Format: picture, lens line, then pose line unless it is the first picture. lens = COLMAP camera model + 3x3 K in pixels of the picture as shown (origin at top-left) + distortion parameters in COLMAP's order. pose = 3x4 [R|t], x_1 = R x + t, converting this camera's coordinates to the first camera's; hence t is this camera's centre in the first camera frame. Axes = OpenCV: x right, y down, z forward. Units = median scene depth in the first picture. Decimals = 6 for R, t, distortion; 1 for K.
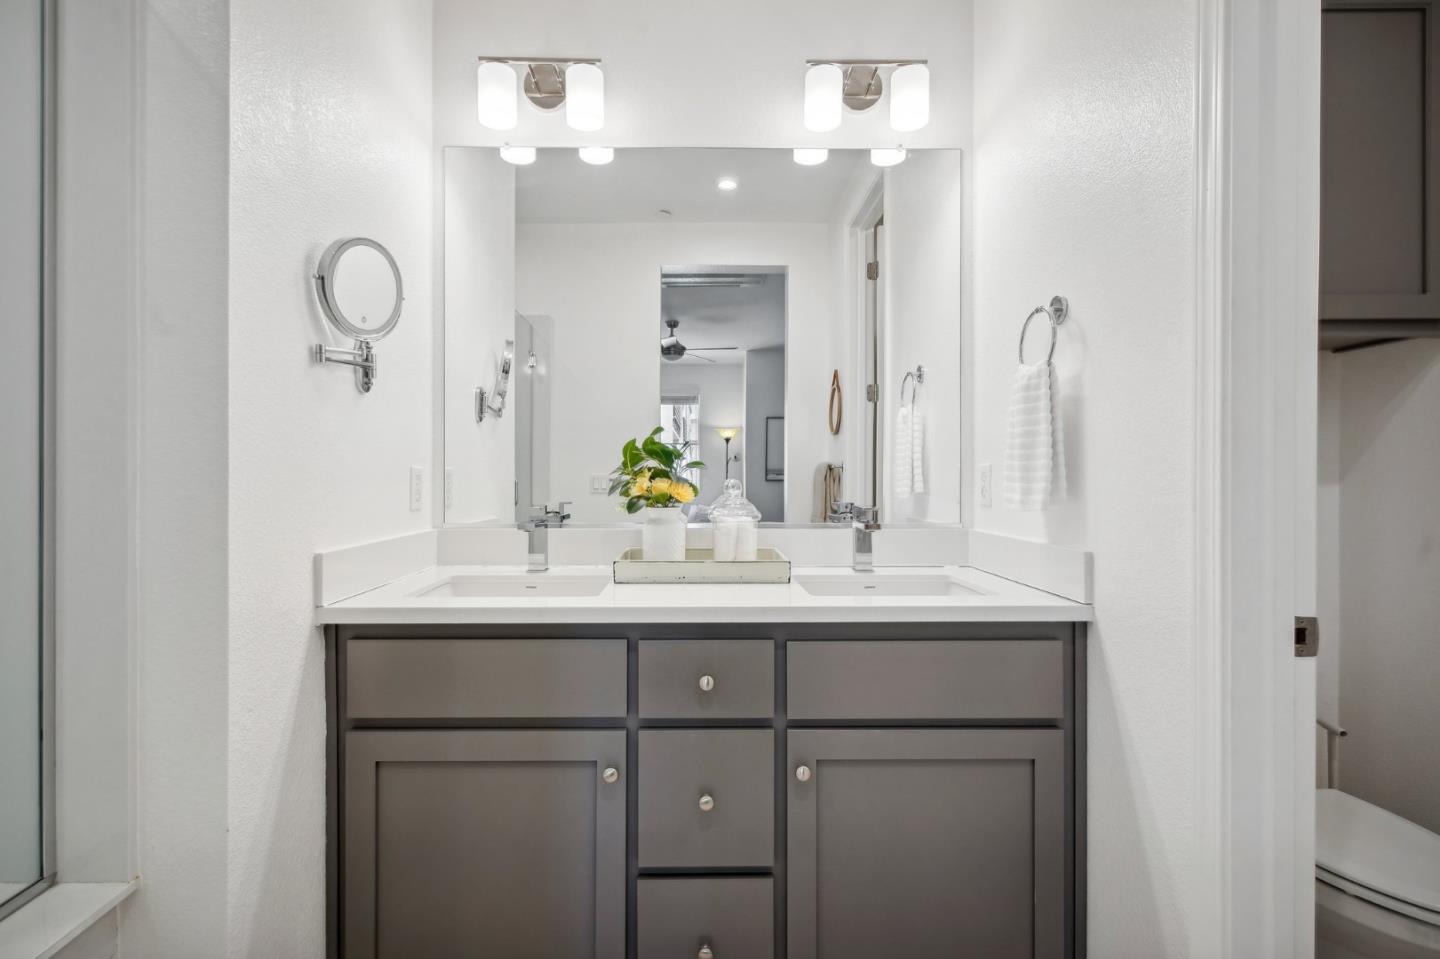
lens RADIAL K [[703.5, 0, 716.0], [0, 703.5, 476.2], [0, 0, 1]] dist [-0.000967, -0.002087]
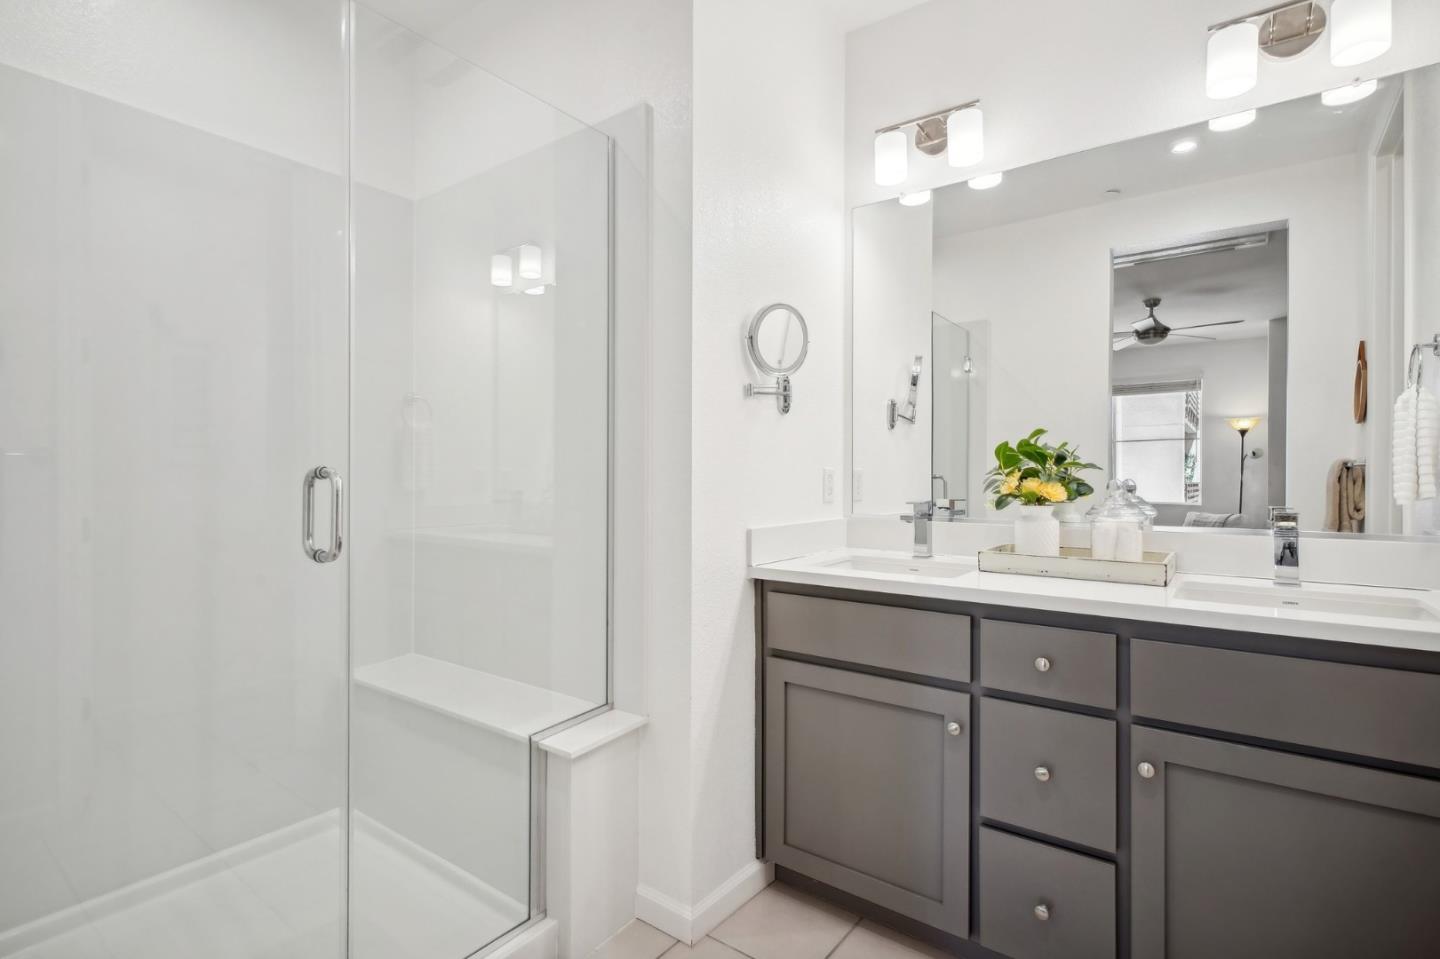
lens RADIAL K [[703.5, 0, 719.6], [0, 703.5, 475.1], [0, 0, 1]] dist [-0.000967, -0.002087]
pose [[0.796282, 0.002344, -0.604920, 0.185393], [-0.002556, 0.999997, 0.000511, -0.000628], [0.604920, 0.001139, 0.796286, -0.132896]]
